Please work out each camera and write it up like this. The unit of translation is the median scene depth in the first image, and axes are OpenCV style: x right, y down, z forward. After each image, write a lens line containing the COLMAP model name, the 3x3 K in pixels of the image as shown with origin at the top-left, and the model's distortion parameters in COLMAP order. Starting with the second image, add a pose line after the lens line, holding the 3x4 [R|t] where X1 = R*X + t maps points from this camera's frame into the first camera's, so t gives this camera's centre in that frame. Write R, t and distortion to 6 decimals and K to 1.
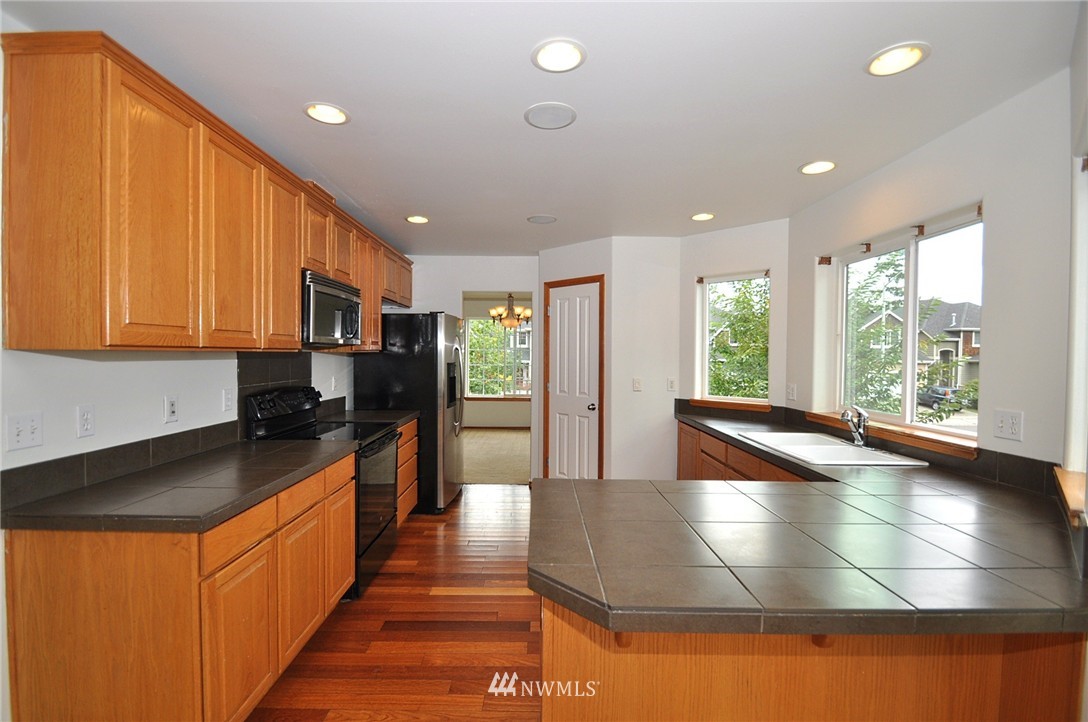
lens RADIAL K [[476.3, 0, 541.0], [0, 476.3, 363.6], [0, 0, 1]] dist [-0.001896, -0.001370]
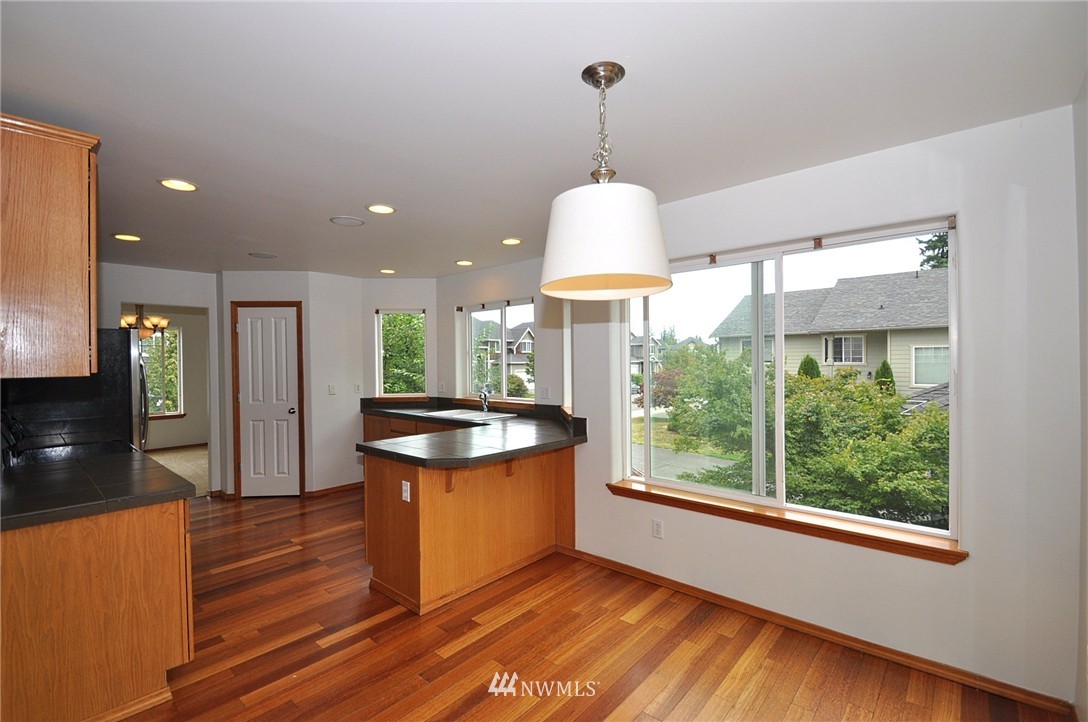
lens RADIAL K [[476.3, 0, 543.8], [0, 476.3, 362.1], [0, 0, 1]] dist [-0.001896, -0.001370]
pose [[0.662689, -0.018272, 0.748672, -0.433125], [0.029728, 0.999556, -0.001919, -0.011891], [-0.748304, 0.023529, 0.662938, -0.317412]]
